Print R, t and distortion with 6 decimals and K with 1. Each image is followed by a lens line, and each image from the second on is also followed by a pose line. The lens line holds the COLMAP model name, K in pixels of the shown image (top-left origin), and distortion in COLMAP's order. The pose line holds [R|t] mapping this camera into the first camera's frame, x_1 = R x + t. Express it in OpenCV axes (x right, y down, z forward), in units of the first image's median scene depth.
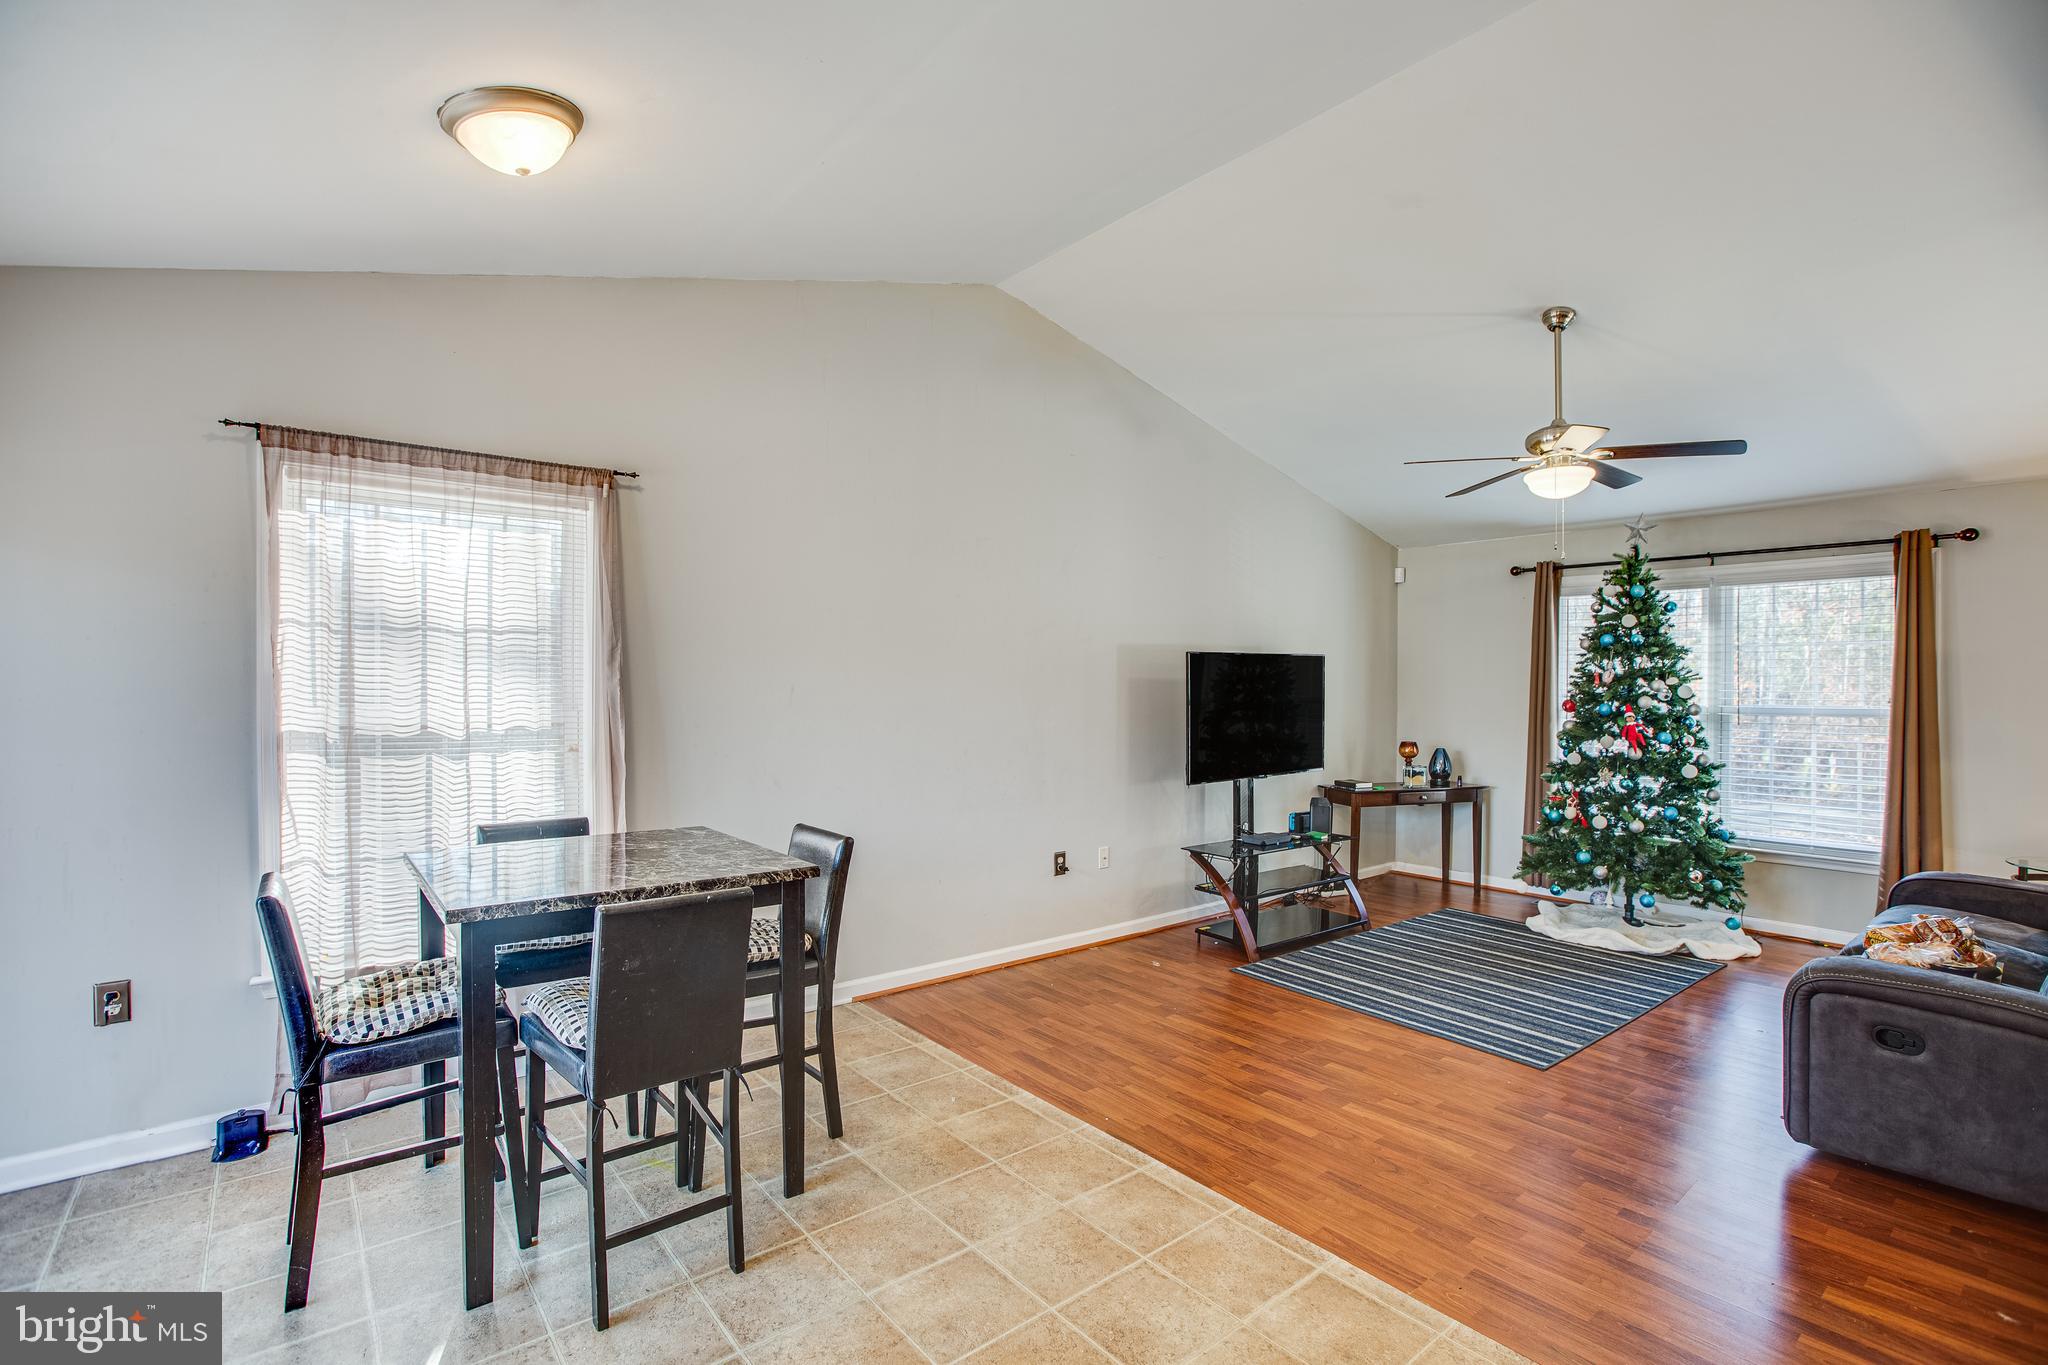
lens RADIAL K [[940.0, 0, 1024.0], [0, 940.0, 682.5], [0, 0, 1]] dist [-0.039626, 0.016933]
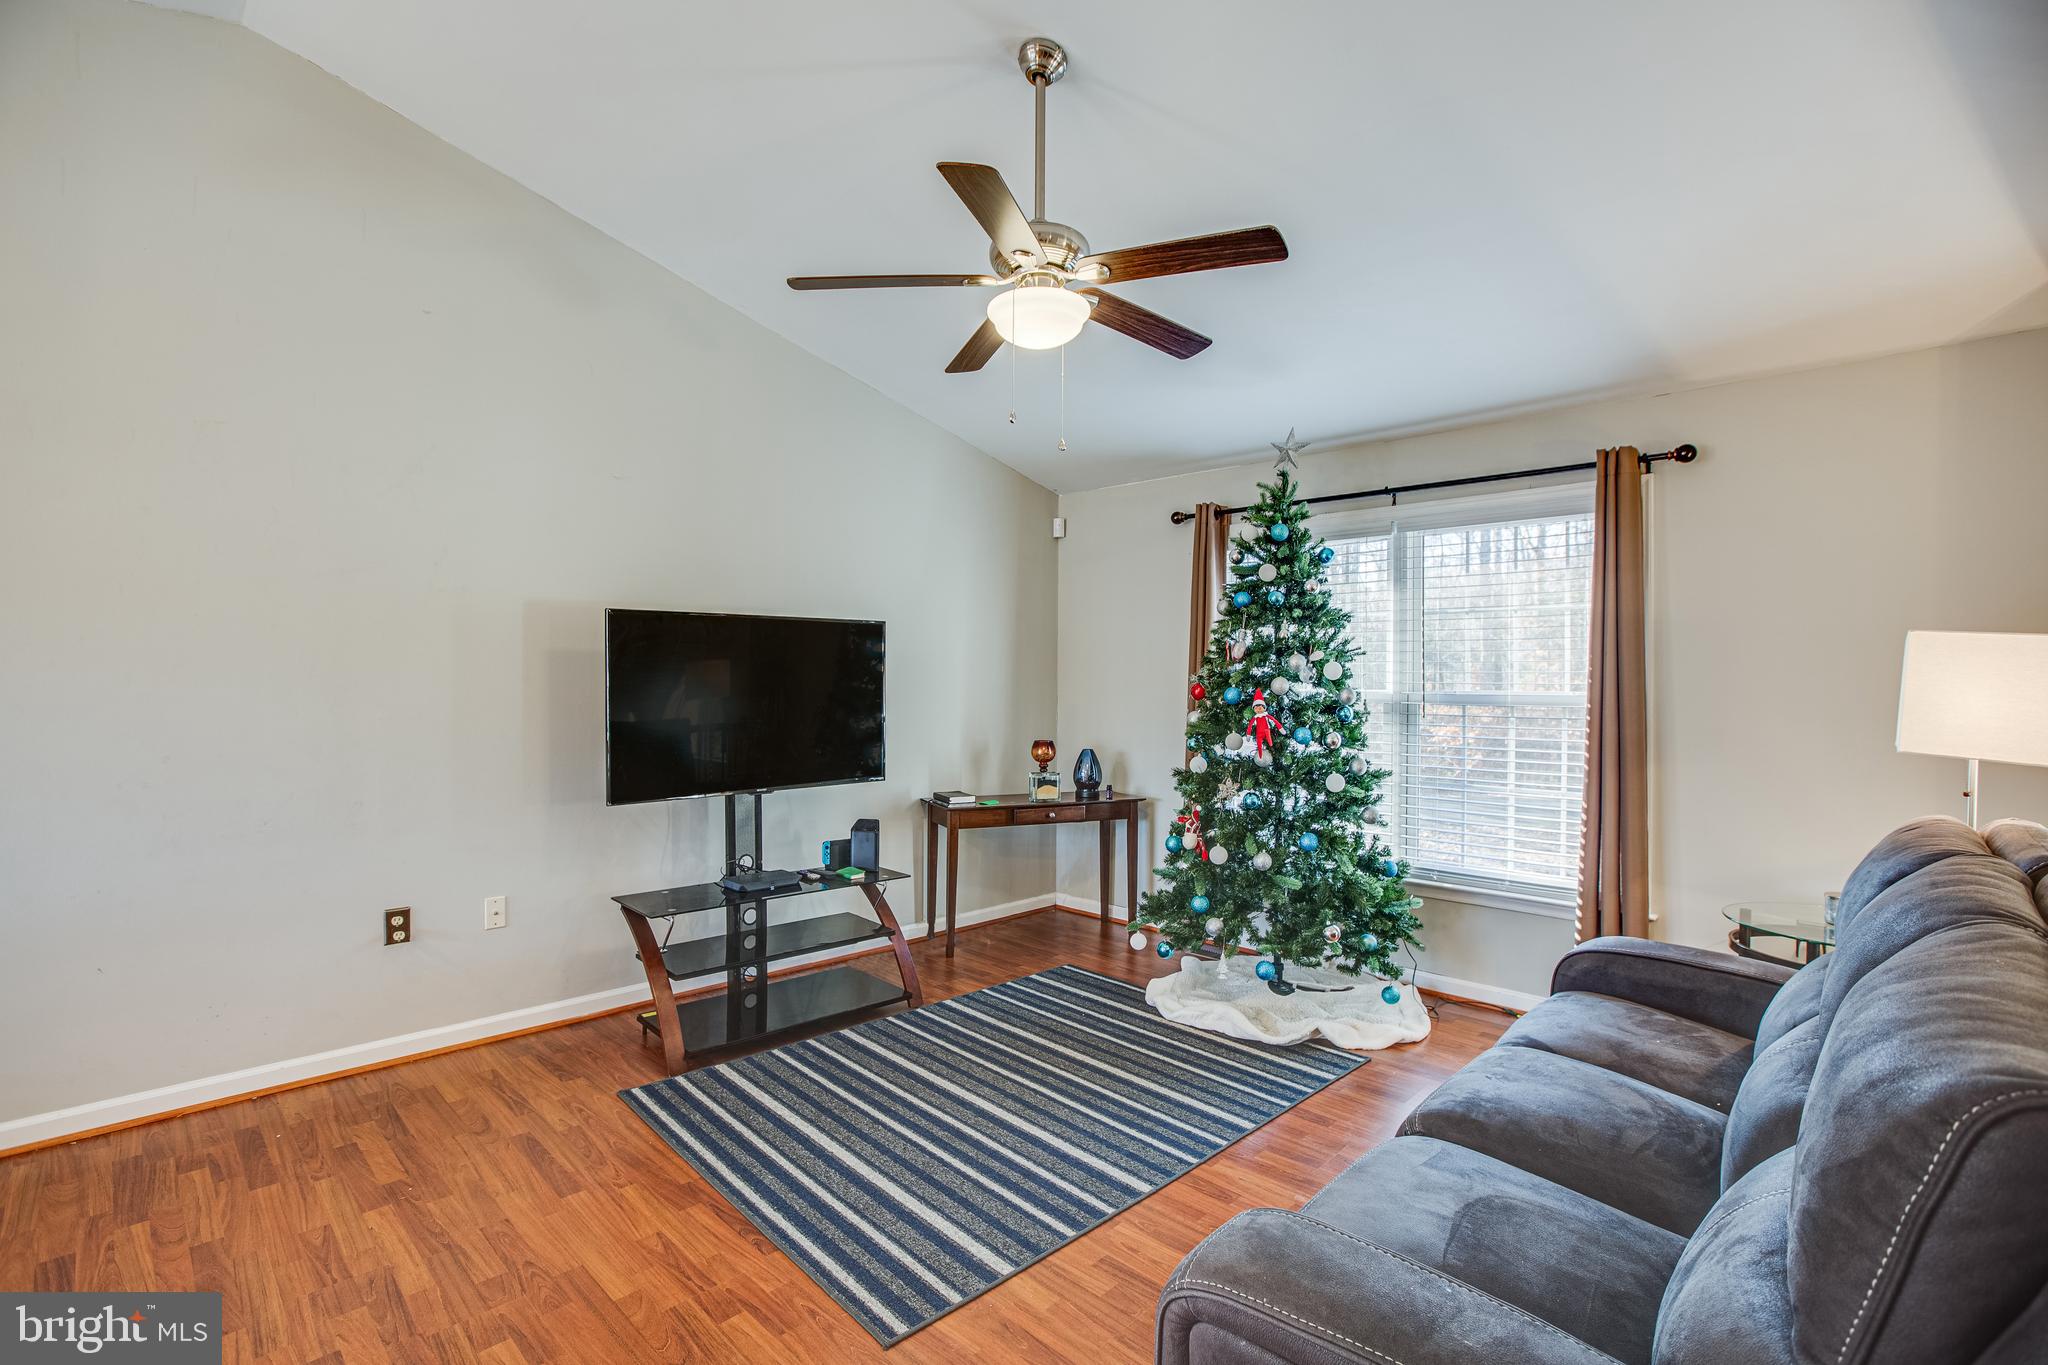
lens RADIAL K [[954.1, 0, 987.4], [0, 954.1, 673.4], [0, 0, 1]] dist [-0.060987, 0.031211]
pose [[0.995250, 0.004007, 0.097275, 0.370843], [-0.003557, 0.999982, -0.004801, 0.016005], [-0.097292, 0.004432, 0.995246, 0.293026]]
